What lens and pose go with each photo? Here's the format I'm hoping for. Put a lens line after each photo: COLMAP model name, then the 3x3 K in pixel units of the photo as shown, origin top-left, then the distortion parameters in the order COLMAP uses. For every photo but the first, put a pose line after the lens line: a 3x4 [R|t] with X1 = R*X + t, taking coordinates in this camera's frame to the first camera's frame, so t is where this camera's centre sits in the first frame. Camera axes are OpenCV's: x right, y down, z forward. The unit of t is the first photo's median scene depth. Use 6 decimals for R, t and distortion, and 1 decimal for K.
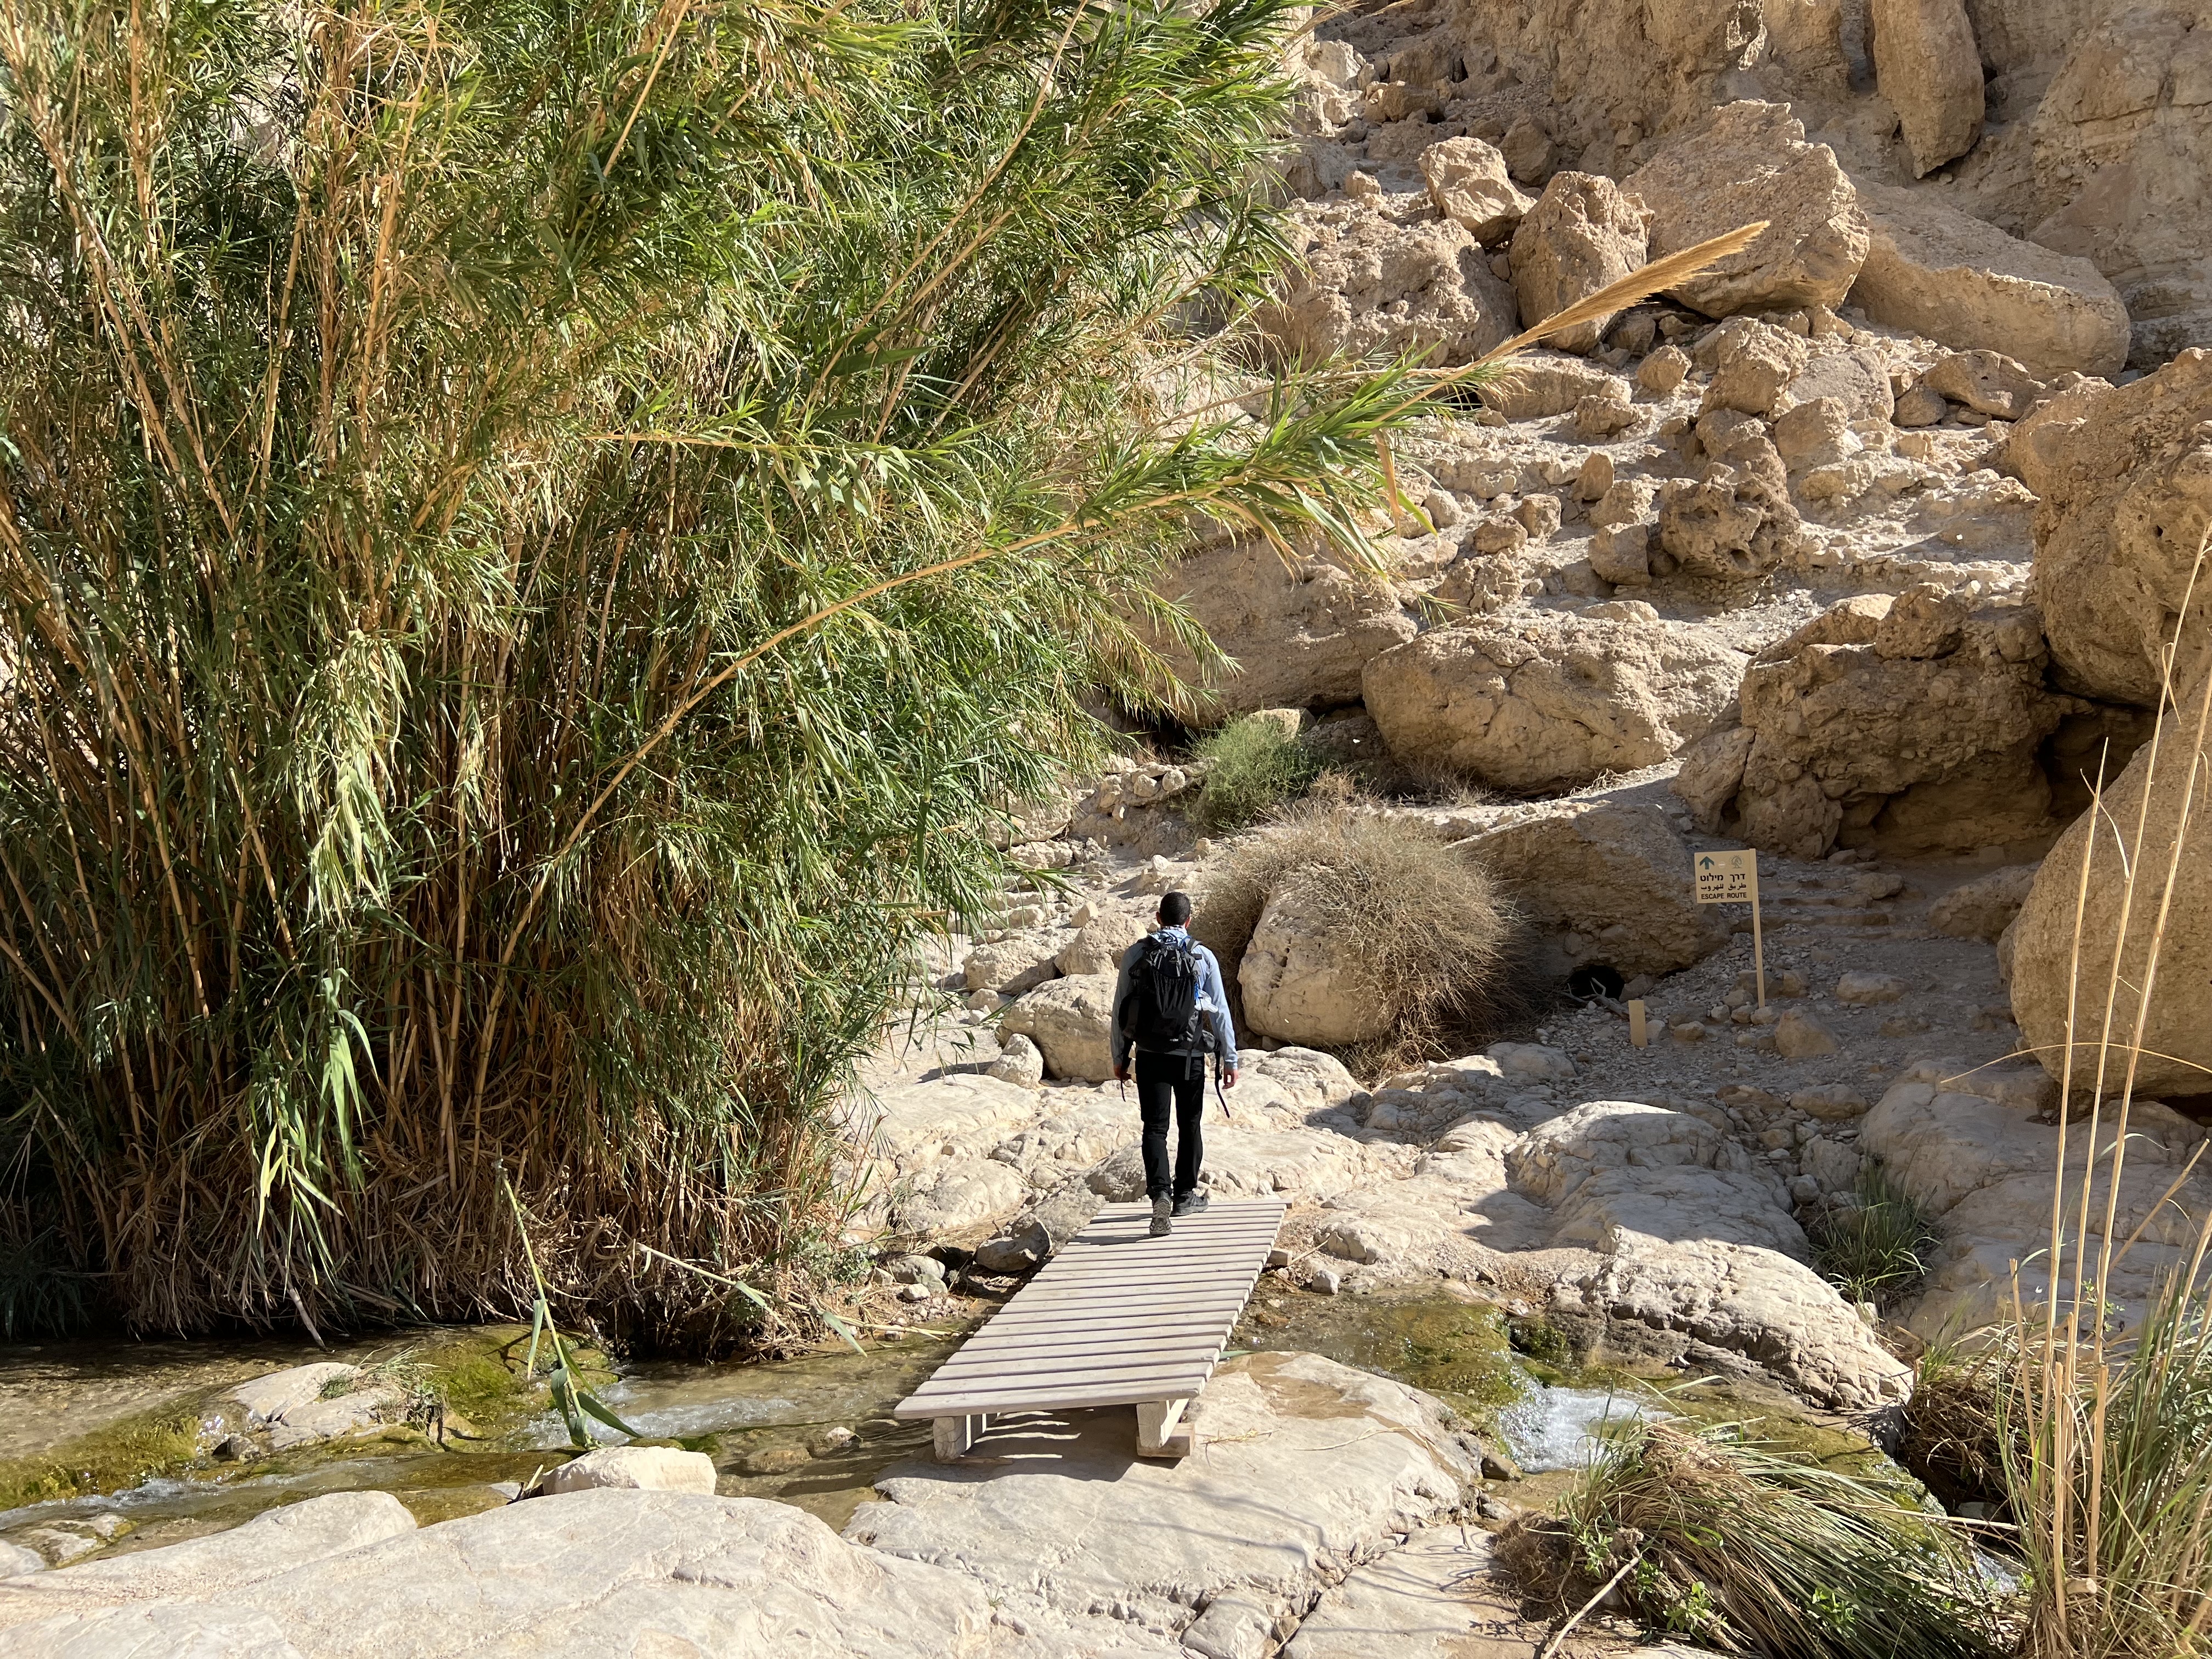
lens RADIAL K [[1641.8, 0, 1108.1], [0, 1641.8, 821.6], [0, 0, 1]] dist [0.009663, -0.005612]
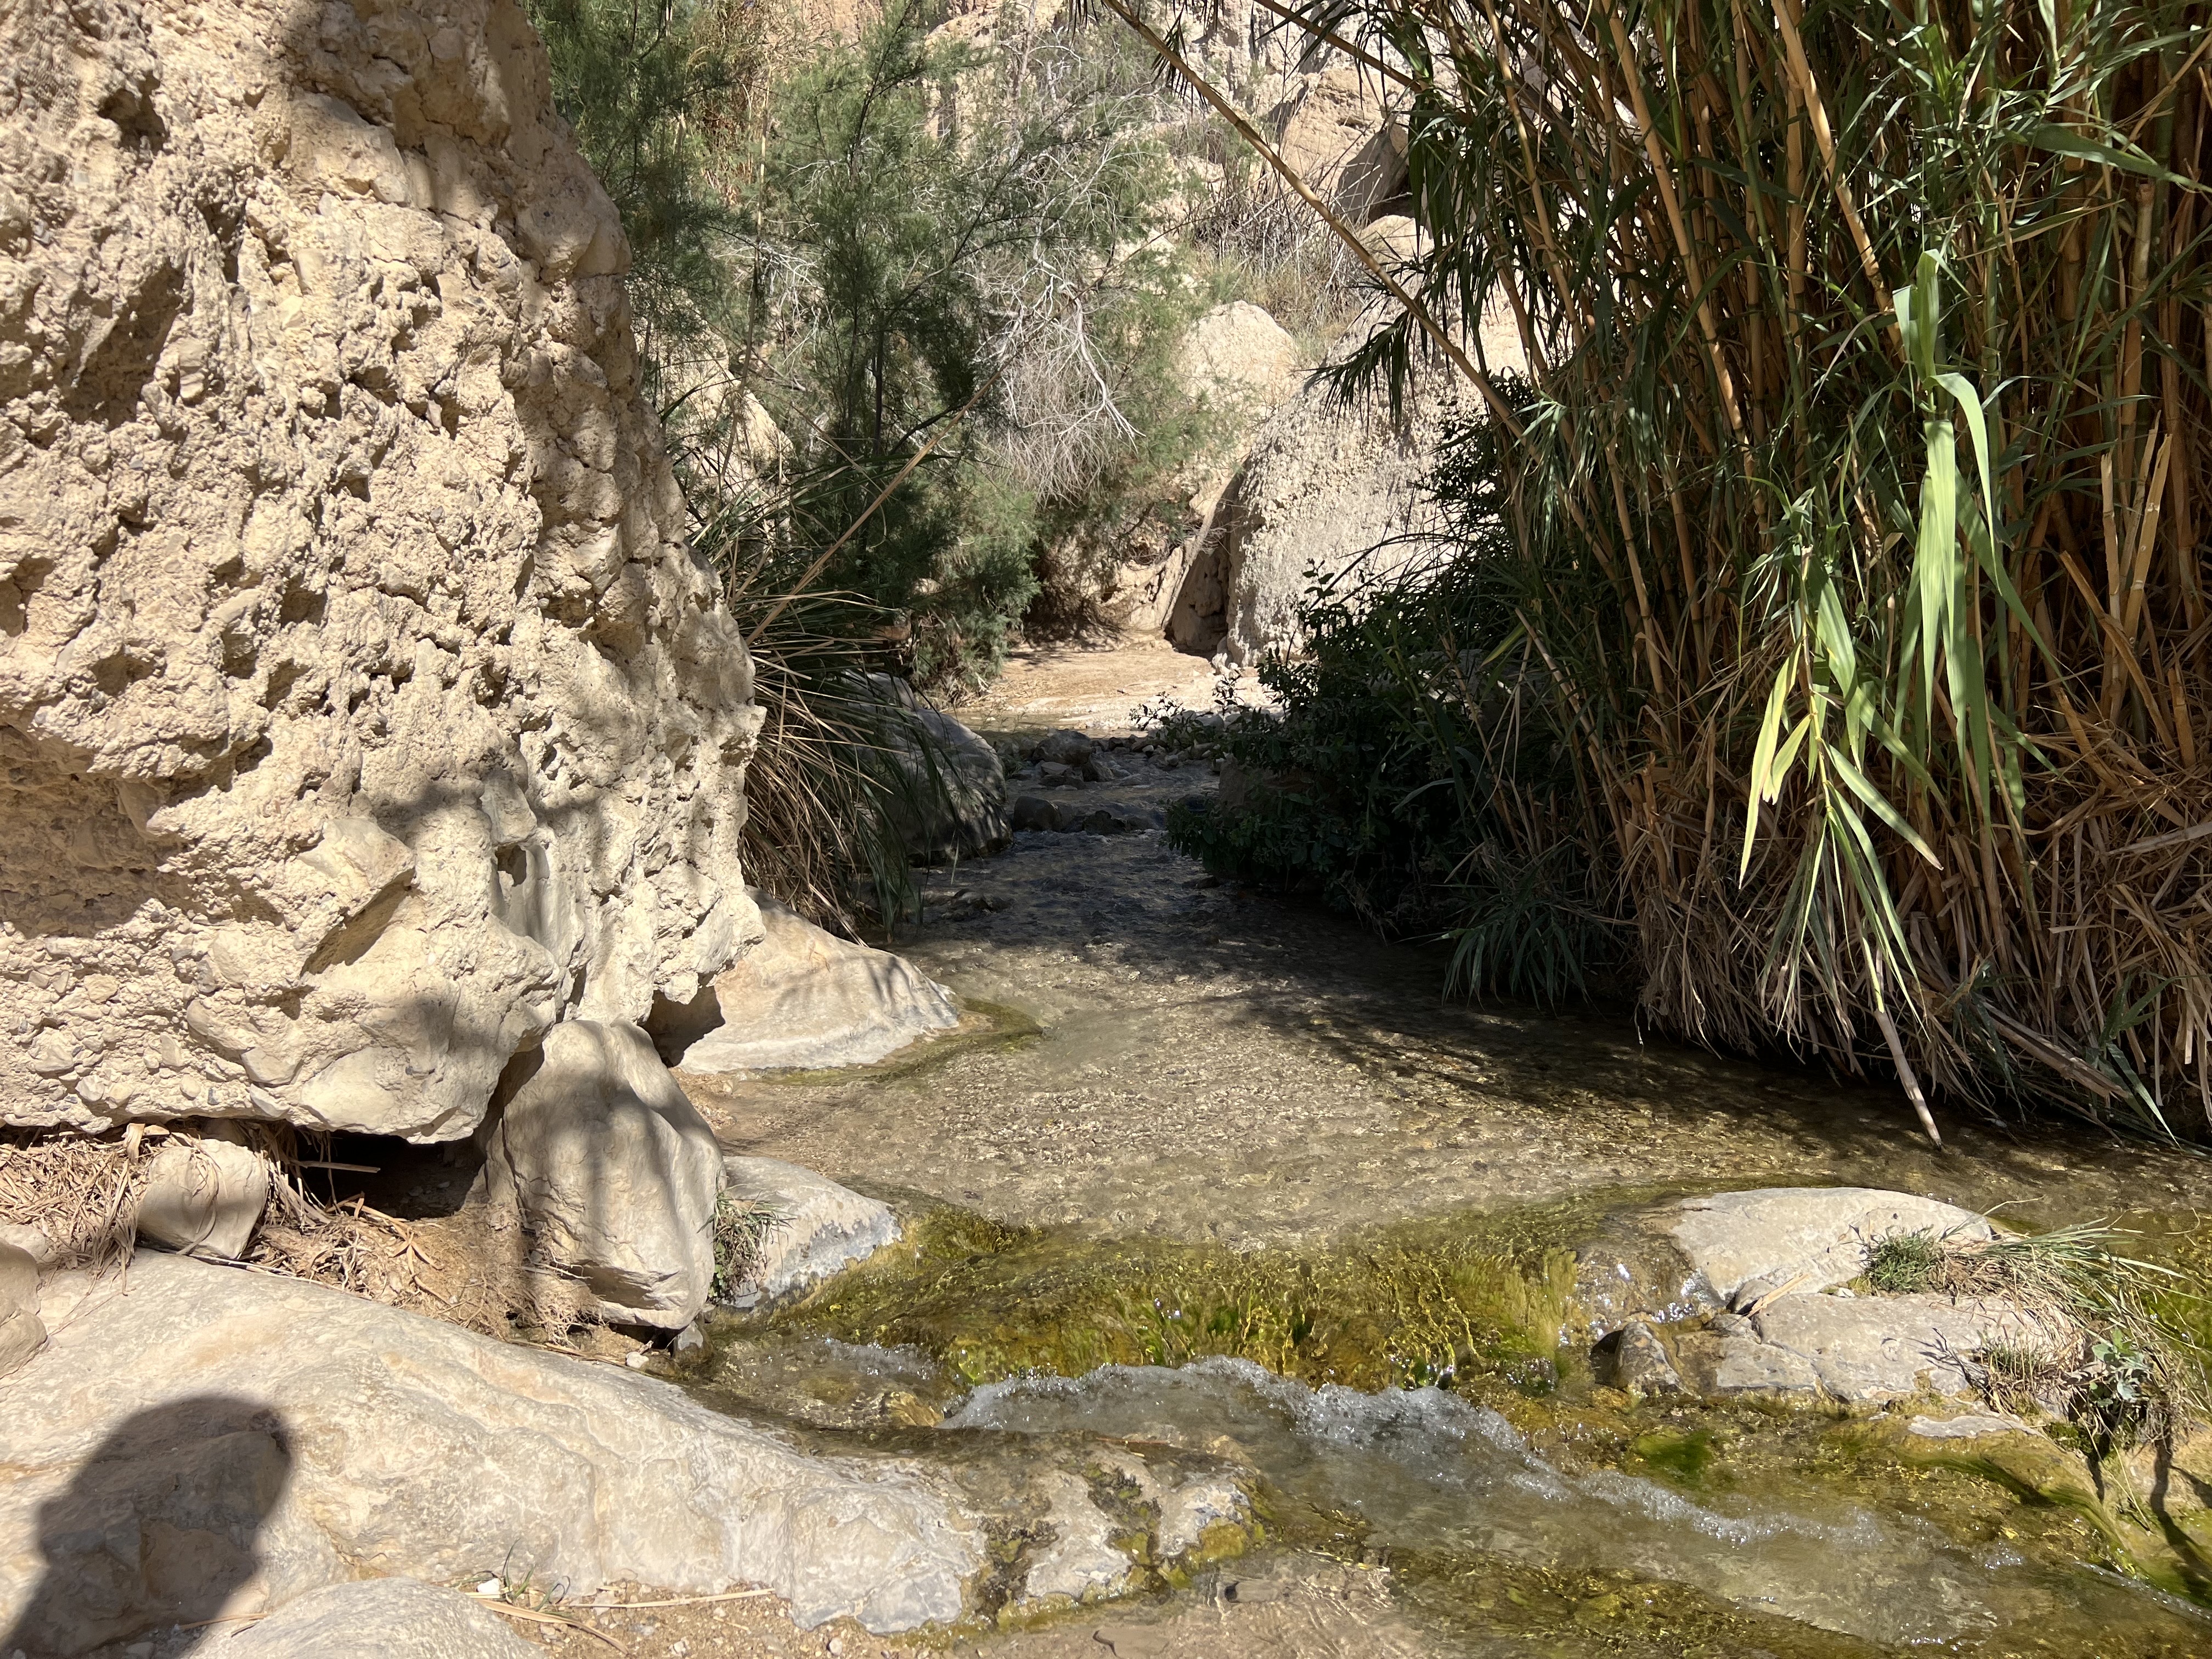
lens RADIAL K [[1641.8, 0, 1104.4], [0, 1641.8, 815.4], [0, 0, 1]] dist [0.009663, -0.005612]
pose [[0.512214, 0.097415, -0.853315, -0.229868], [0.076068, 0.984496, 0.158052, 0.150839], [0.855483, -0.145867, 0.496863, 0.643880]]
